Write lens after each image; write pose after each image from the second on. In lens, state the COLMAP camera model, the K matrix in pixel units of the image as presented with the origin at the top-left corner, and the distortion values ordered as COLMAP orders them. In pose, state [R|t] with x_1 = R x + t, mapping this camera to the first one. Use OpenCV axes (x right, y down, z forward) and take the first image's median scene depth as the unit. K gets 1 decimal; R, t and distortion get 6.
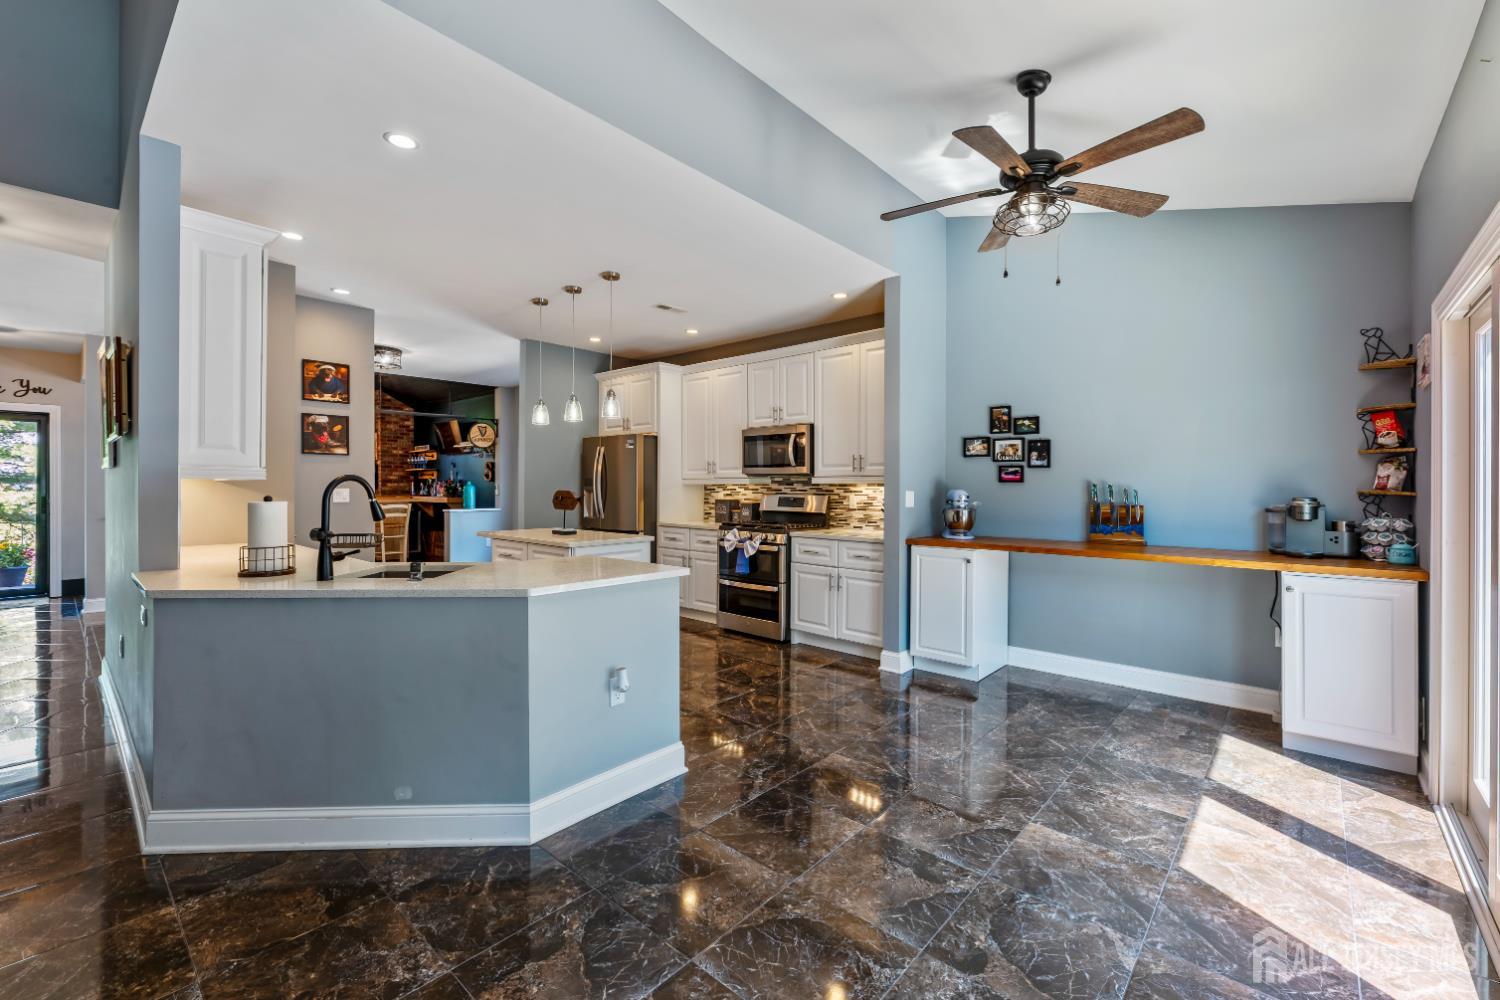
lens RADIAL K [[626.3, 0, 747.3], [0, 626.3, 493.0], [0, 0, 1]] dist [-0.002367, 0.000356]
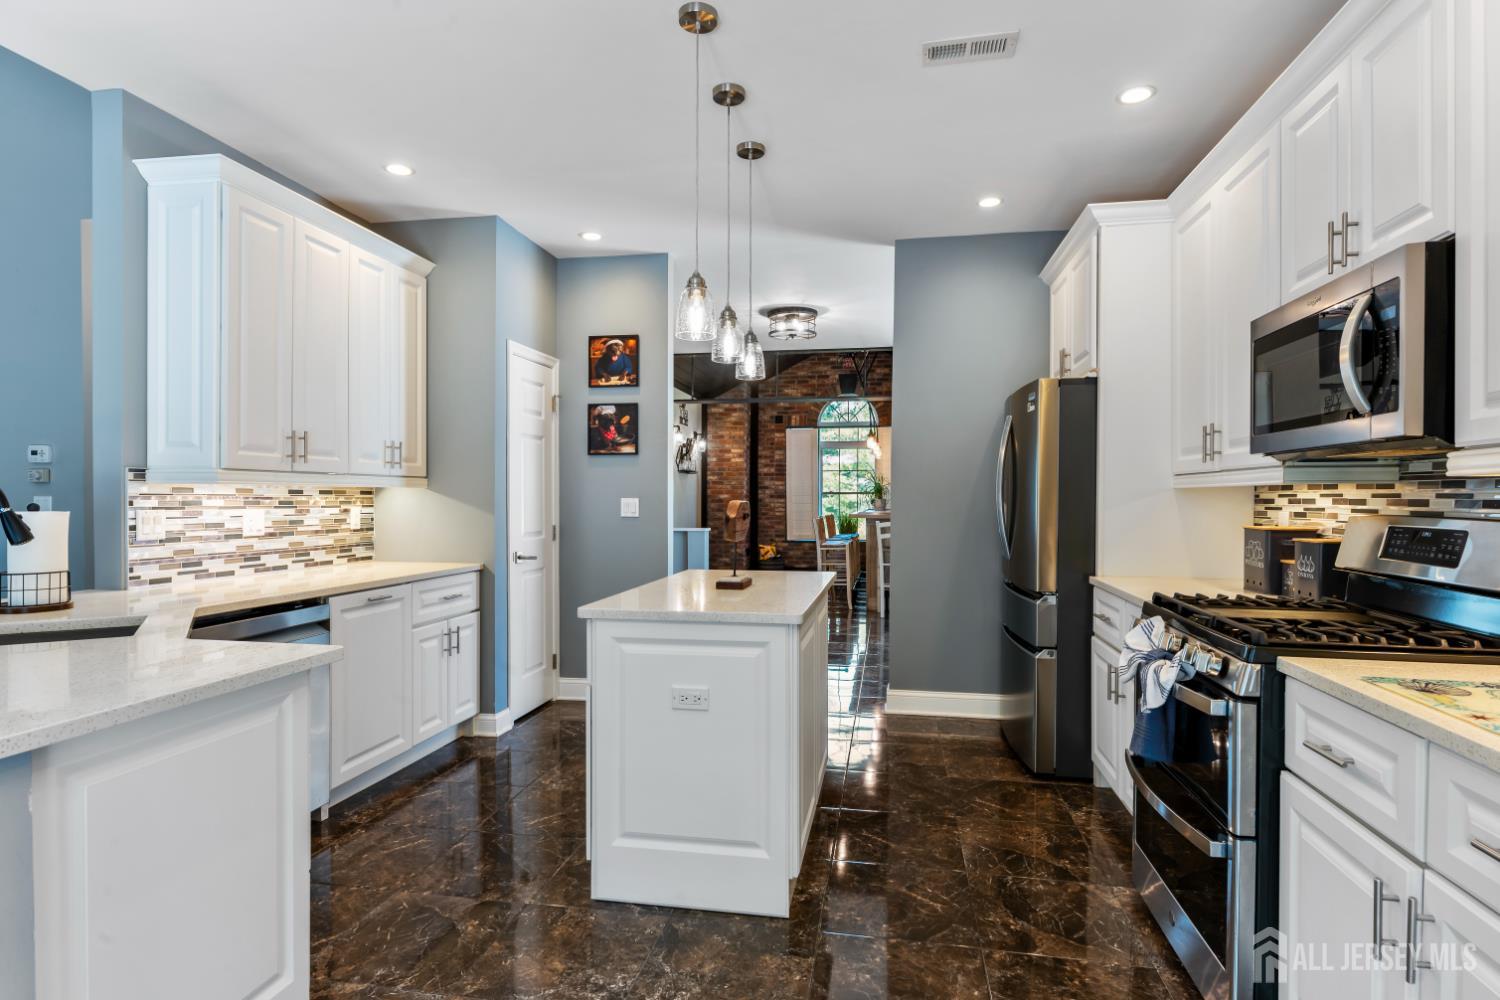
lens RADIAL K [[780.1, 0, 731.2], [0, 780.1, 508.3], [0, 0, 1]] dist [-0.002727, -0.000768]
pose [[0.523040, 0.009082, -0.852259, 0.267228], [-0.010741, 0.999934, 0.004063, -0.000689], [0.852240, 0.007029, 0.523104, 0.725997]]
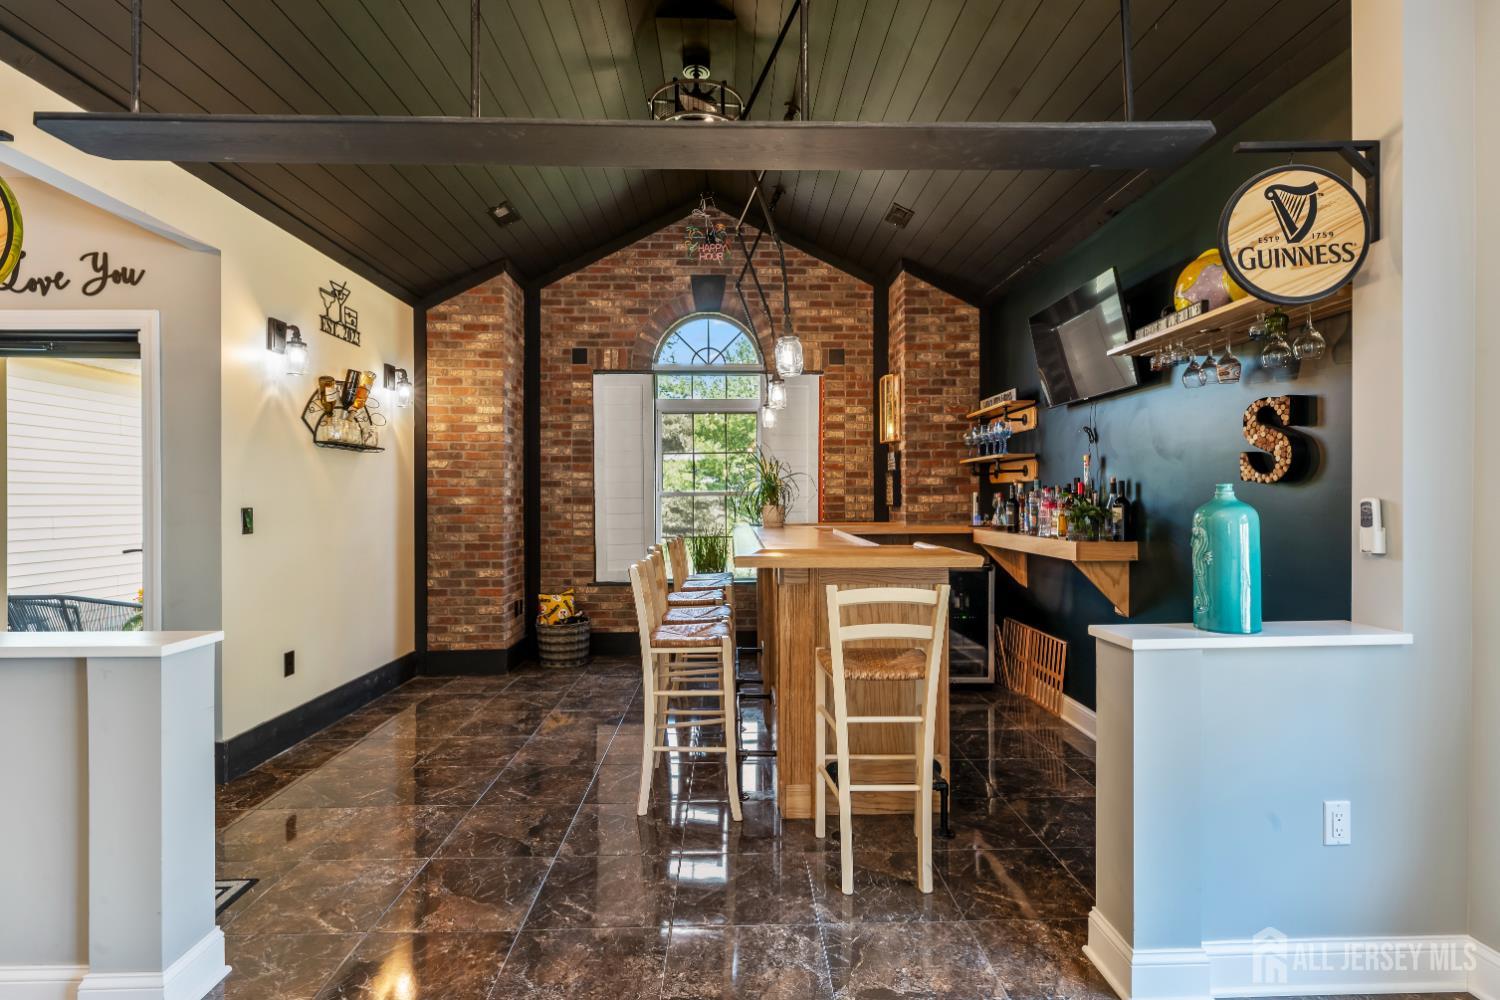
lens RADIAL K [[730.7, 0, 757.6], [0, 730.7, 499.4], [0, 0, 1]] dist [-0.000044, 0.000349]
pose [[0.693740, -0.007352, -0.720188, -0.856646], [-0.001880, 0.999926, -0.012018, -0.020736], [0.720223, 0.009691, 0.693675, 1.666653]]
